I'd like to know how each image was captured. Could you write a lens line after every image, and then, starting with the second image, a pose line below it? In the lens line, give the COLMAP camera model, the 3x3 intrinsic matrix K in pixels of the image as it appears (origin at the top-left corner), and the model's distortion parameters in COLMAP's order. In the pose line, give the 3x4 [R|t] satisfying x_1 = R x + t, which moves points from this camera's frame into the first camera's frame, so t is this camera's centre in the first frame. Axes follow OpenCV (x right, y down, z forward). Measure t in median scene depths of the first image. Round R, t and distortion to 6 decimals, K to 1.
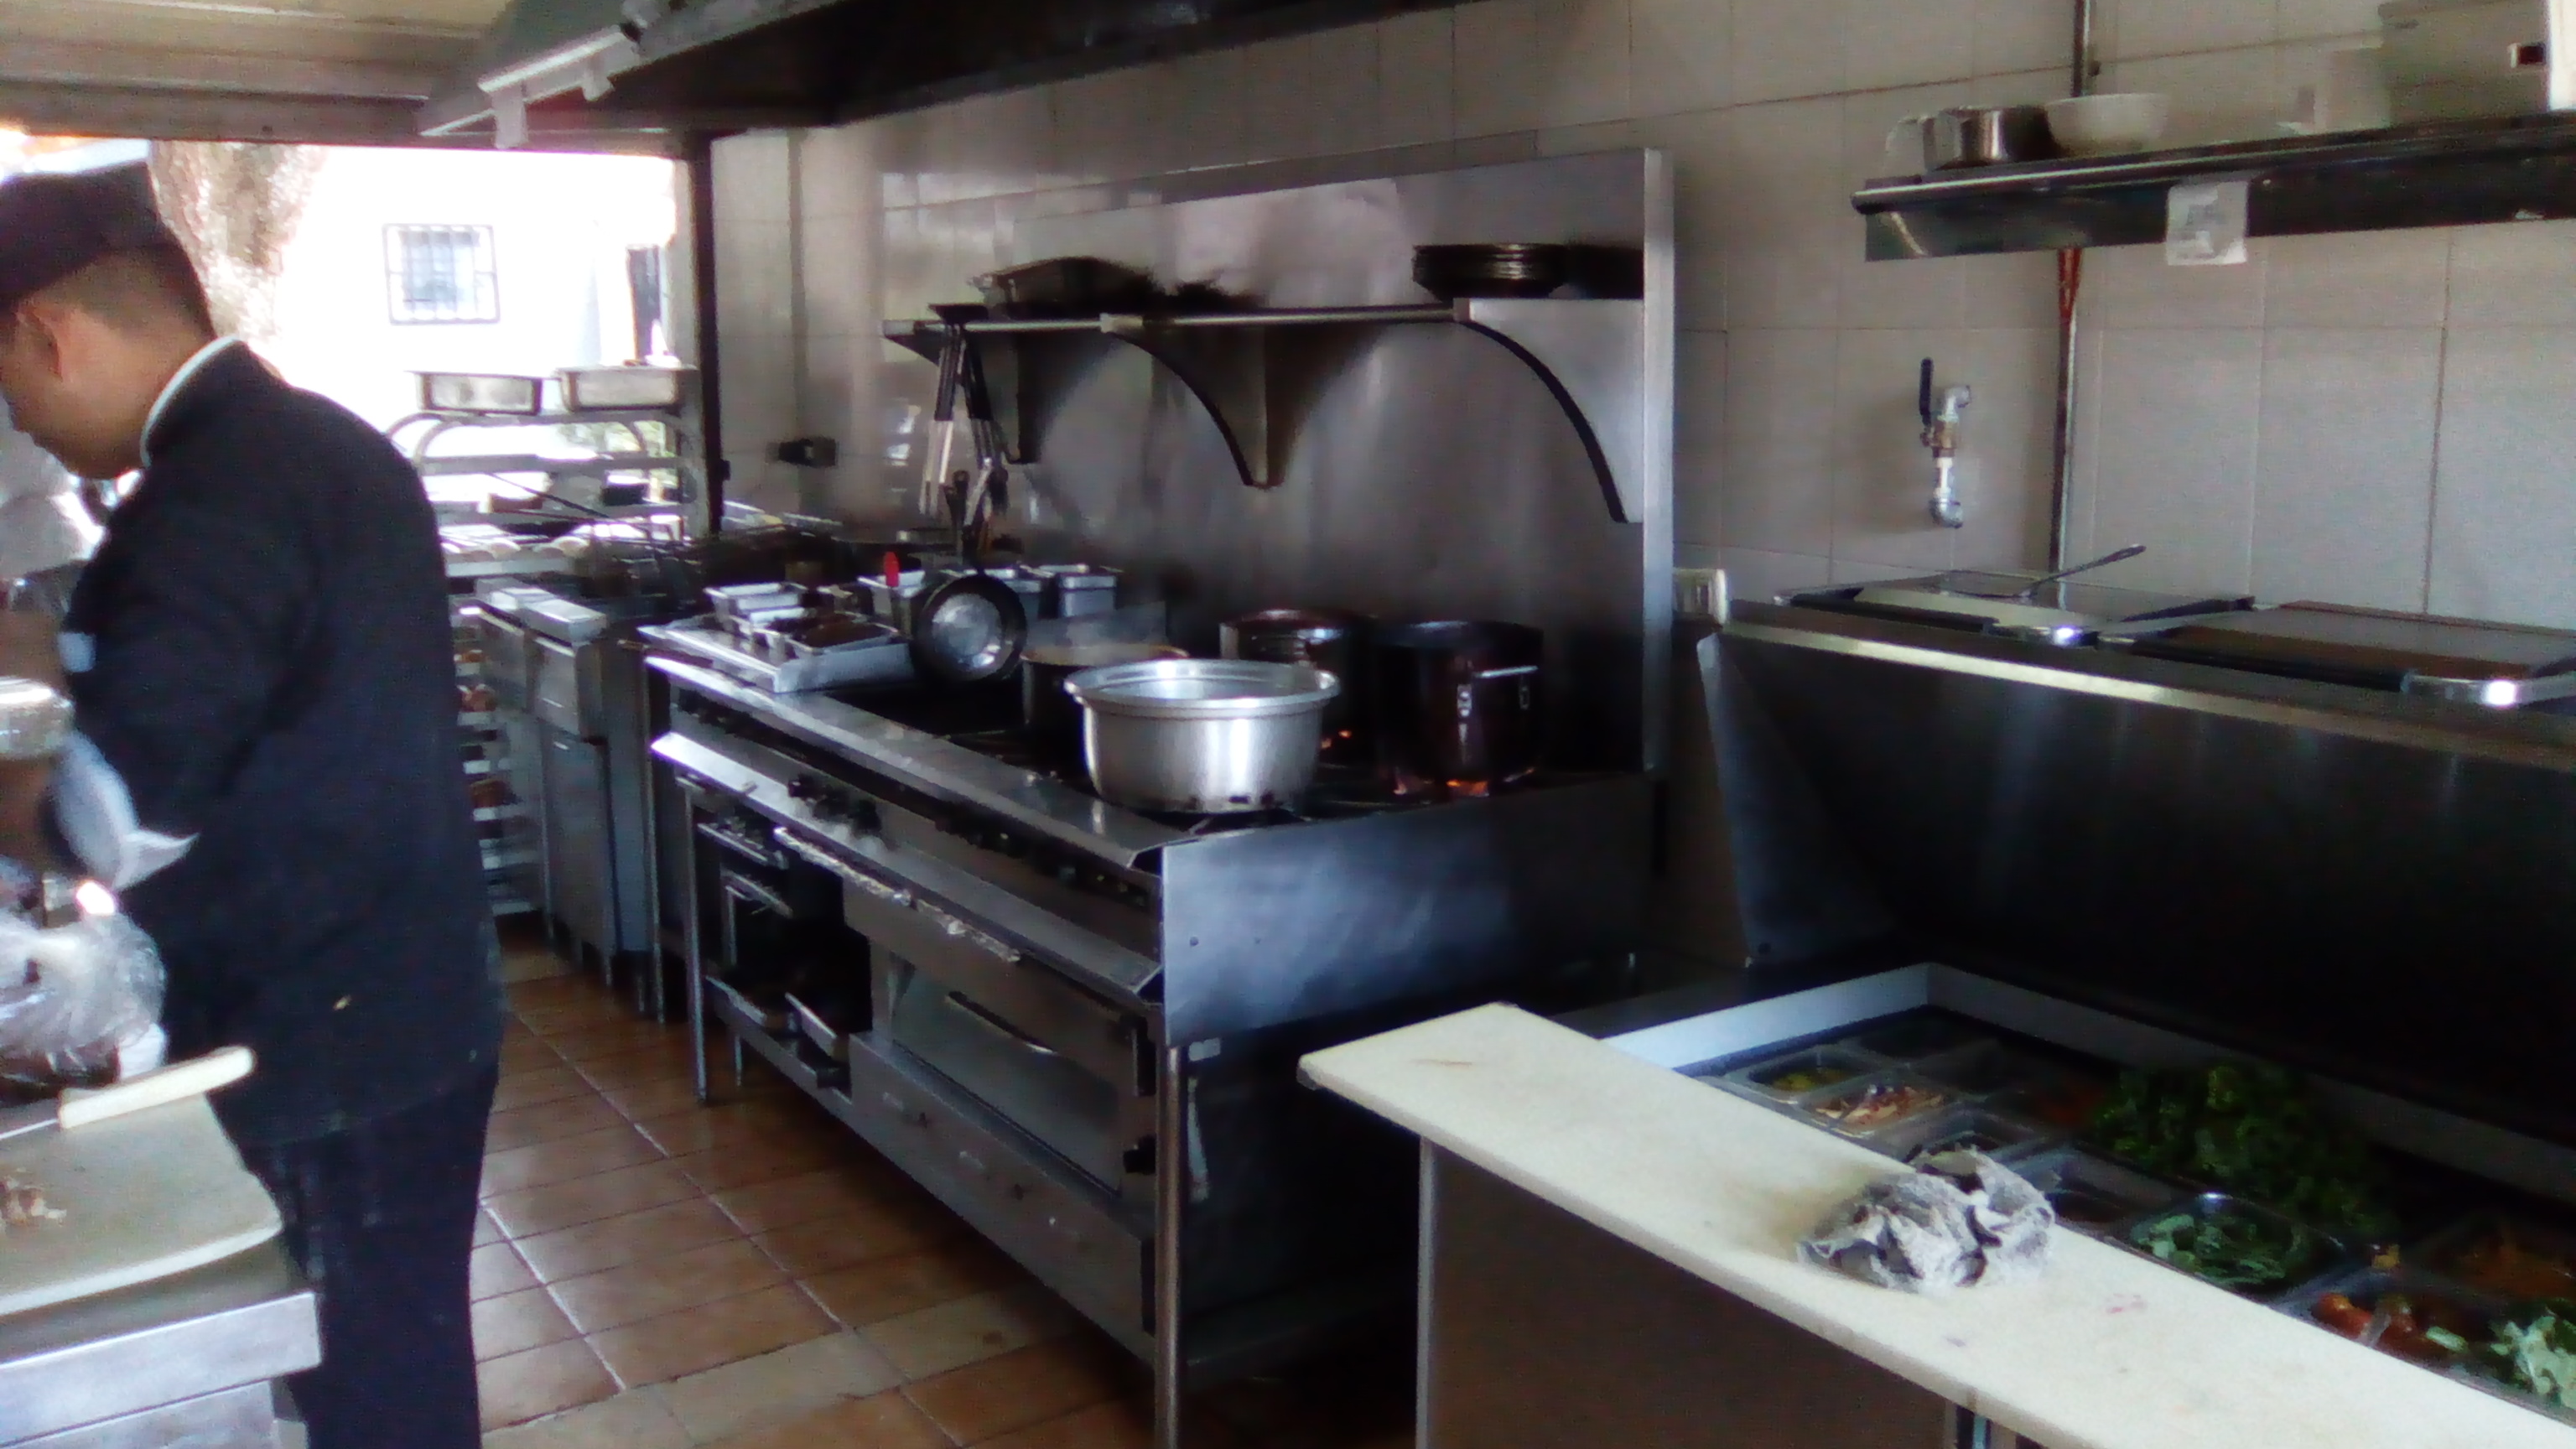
lens RADIAL K [[2108.4, 0, 1380.7], [0, 2108.4, 676.4], [0, 0, 1]] dist [-0.062786, -0.000119]
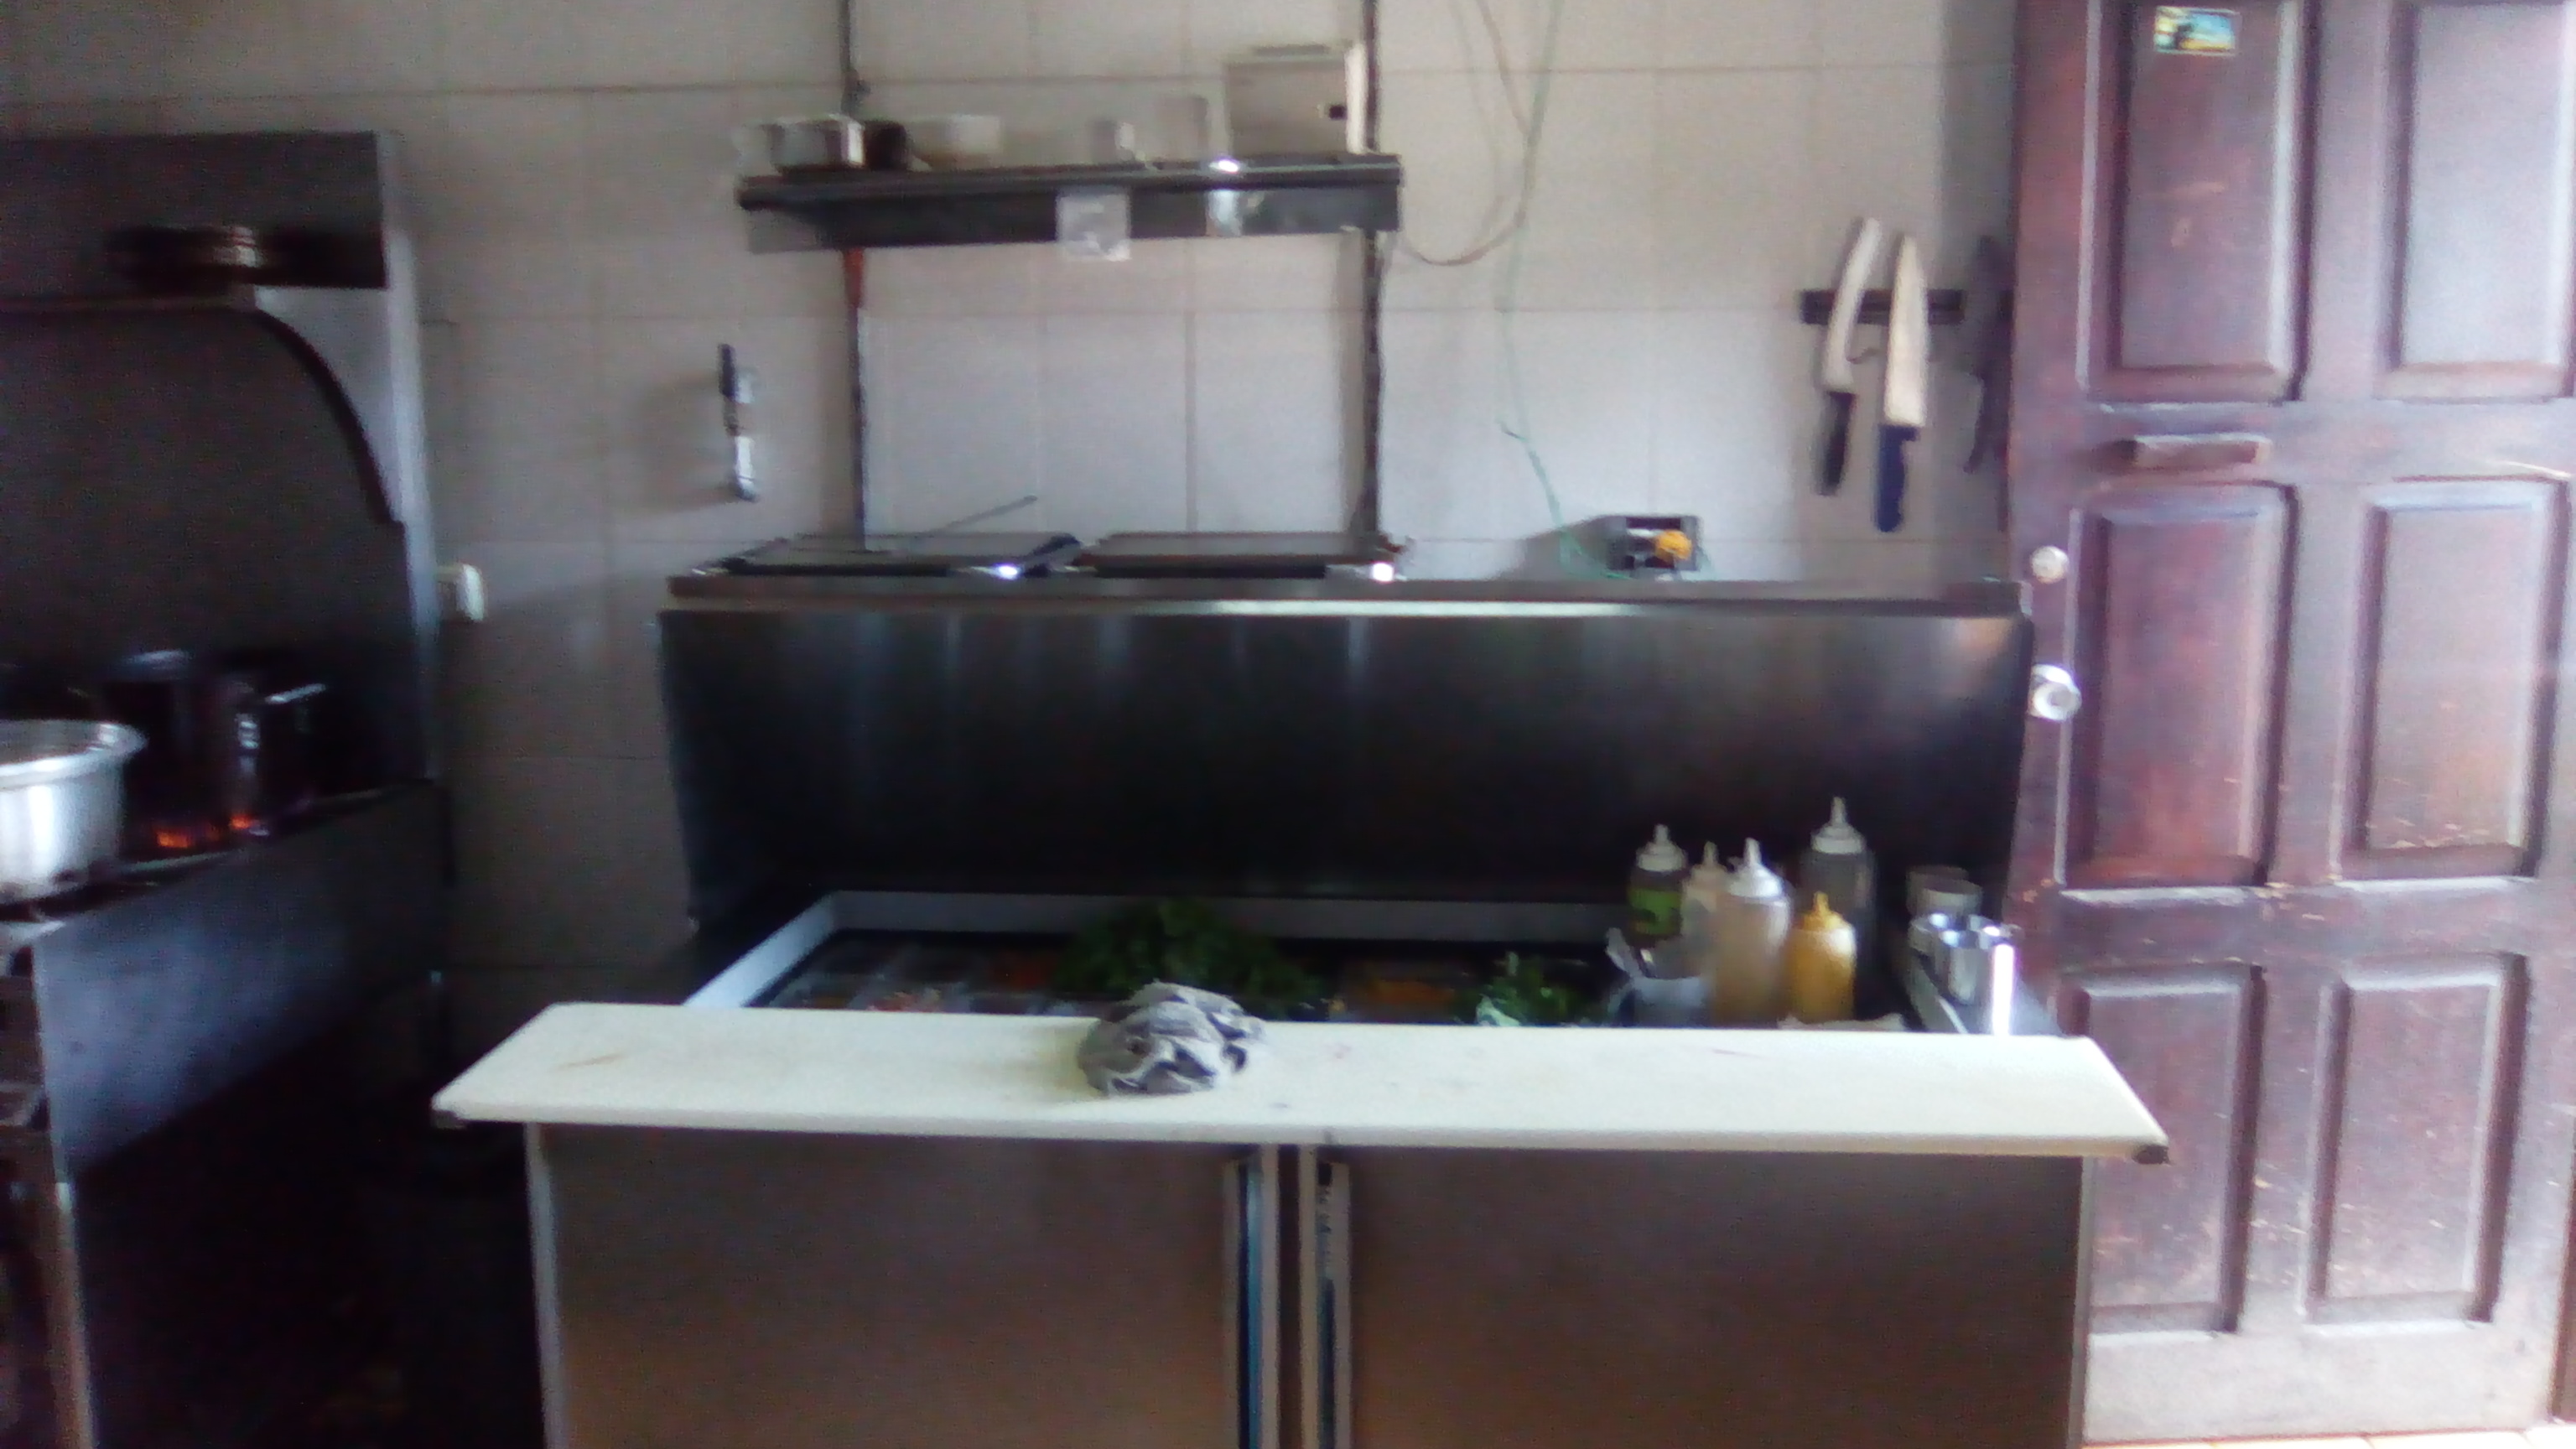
lens RADIAL K [[2105.2, 0, 1342.5], [0, 2105.2, 647.0], [0, 0, 1]] dist [-0.028628, 0.009151]
pose [[0.649597, -0.114976, 0.751535, -0.365486], [0.125414, 0.991162, 0.043233, -0.004803], [-0.749863, 0.066169, 0.658275, 0.064667]]
